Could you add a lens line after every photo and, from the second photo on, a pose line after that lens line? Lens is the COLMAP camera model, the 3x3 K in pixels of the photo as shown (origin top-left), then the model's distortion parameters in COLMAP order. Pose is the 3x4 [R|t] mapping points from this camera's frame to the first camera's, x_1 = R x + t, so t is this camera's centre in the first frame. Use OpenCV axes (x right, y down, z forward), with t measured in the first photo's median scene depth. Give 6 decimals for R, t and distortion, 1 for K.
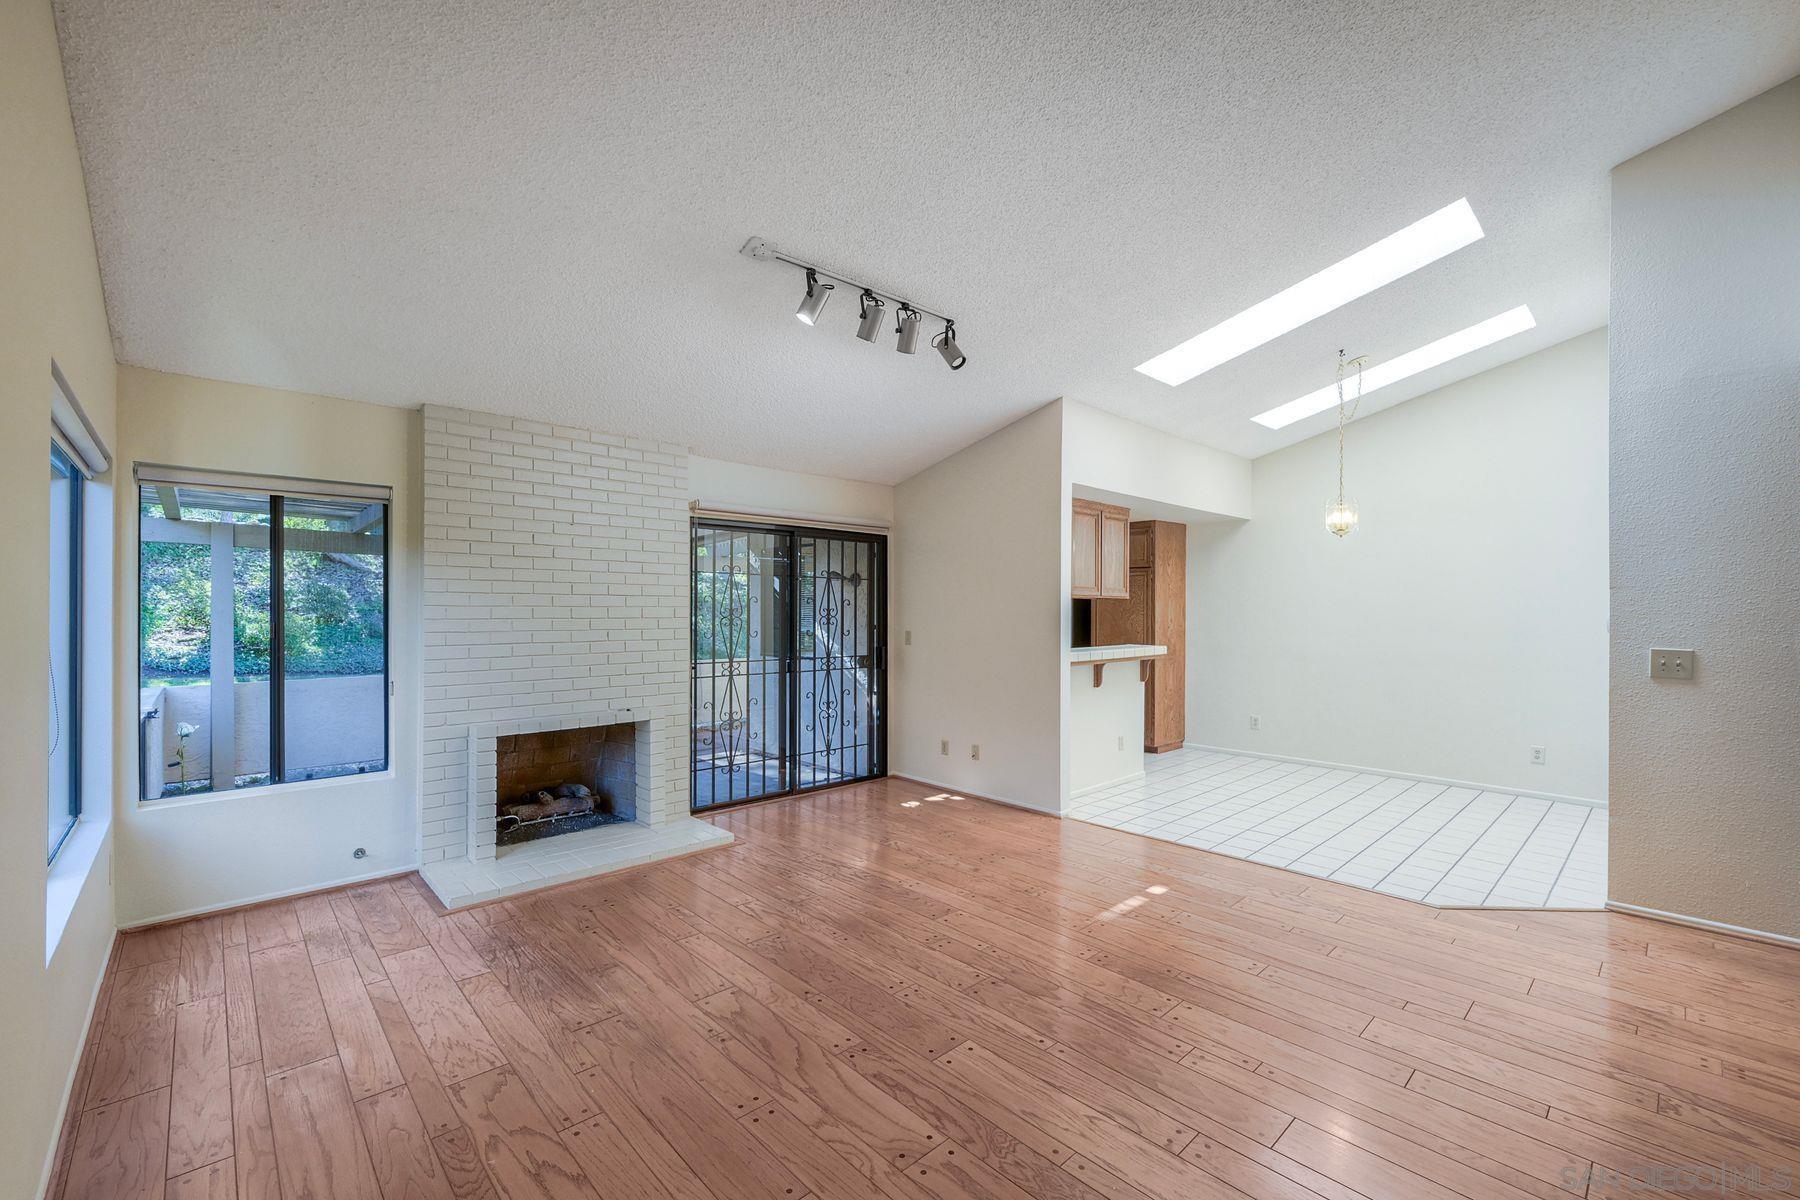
lens RADIAL K [[723.8, 0, 854.1], [0, 723.8, 608.2], [0, 0, 1]] dist [-0.000164, -0.000157]
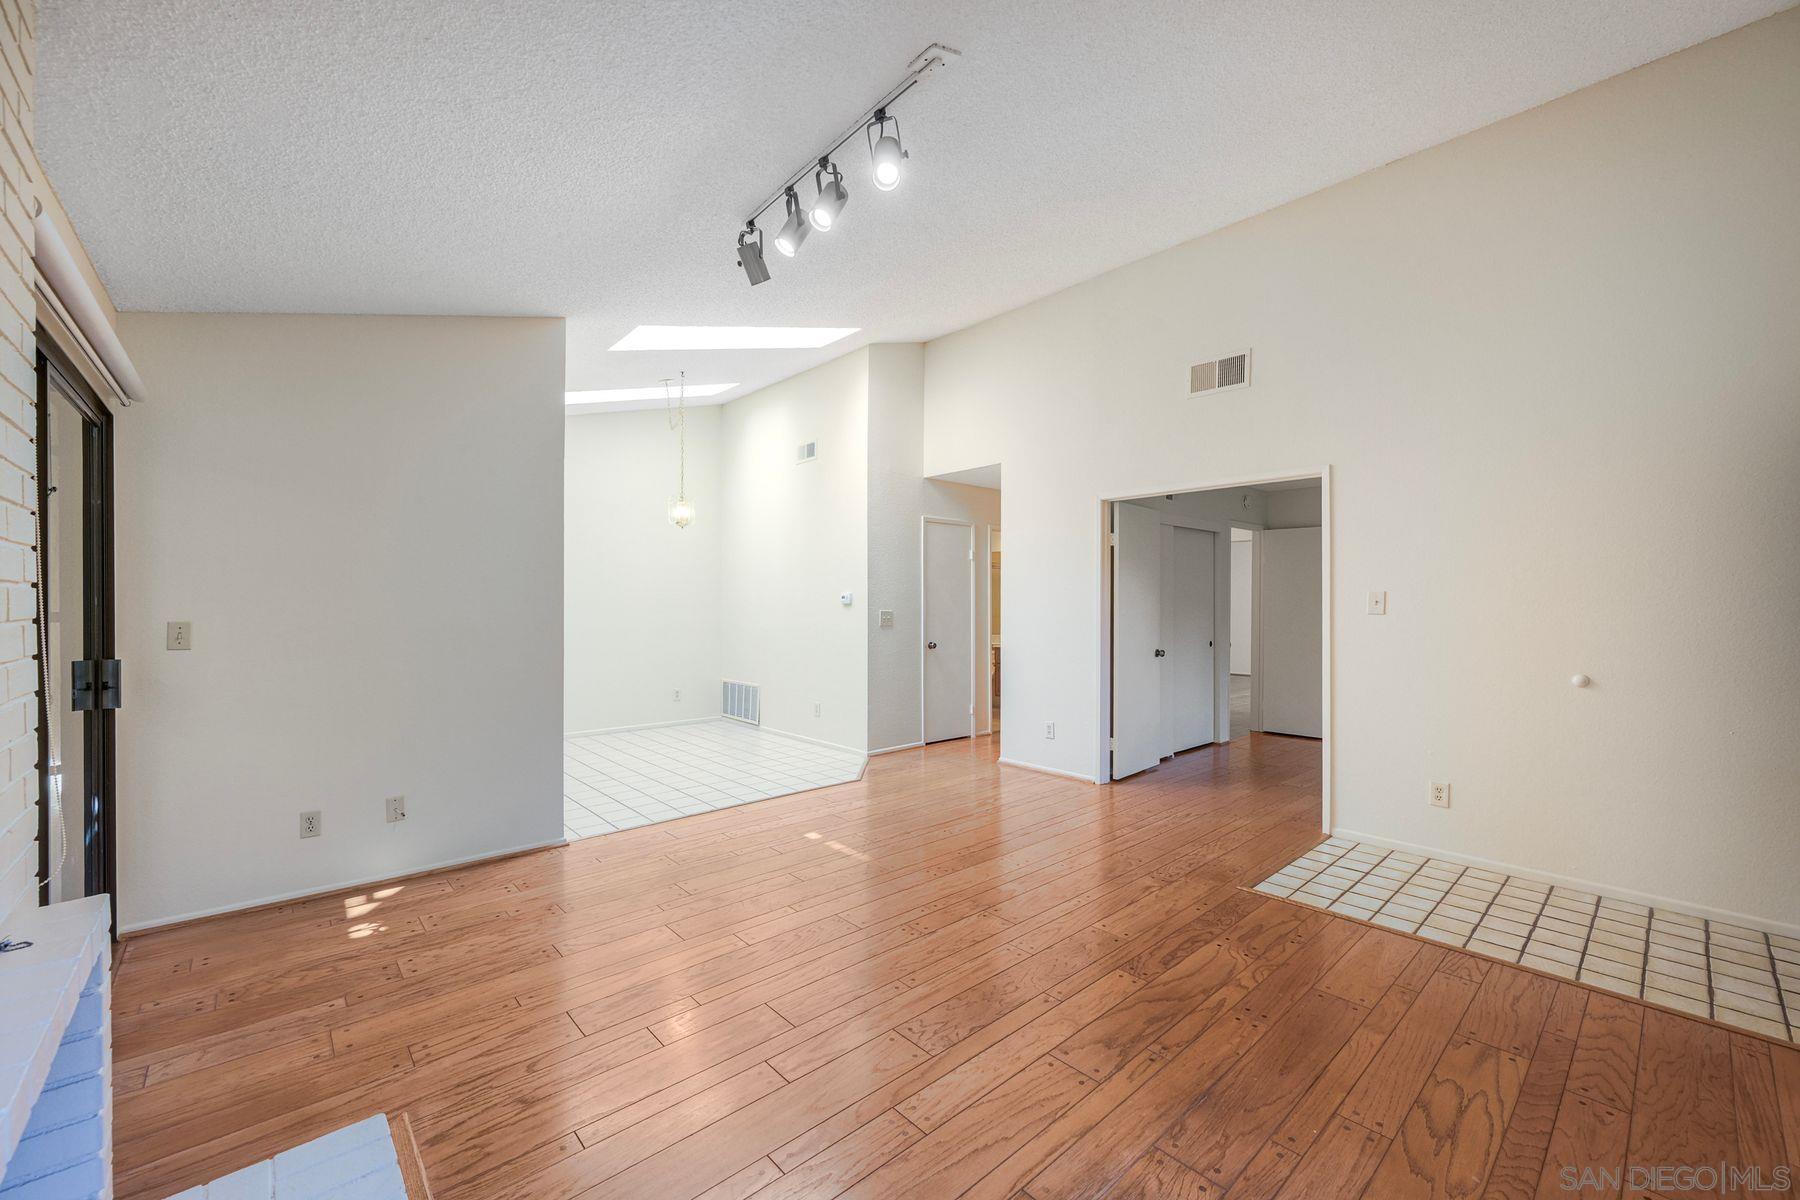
lens RADIAL K [[723.8, 0, 898.9], [0, 723.8, 605.3], [0, 0, 1]] dist [-0.000164, -0.000157]
pose [[-0.002630, -0.007278, 0.999970, -0.996640], [-0.003382, 0.999968, 0.007270, 0.035221], [-0.999991, -0.003363, -0.002654, 1.232666]]
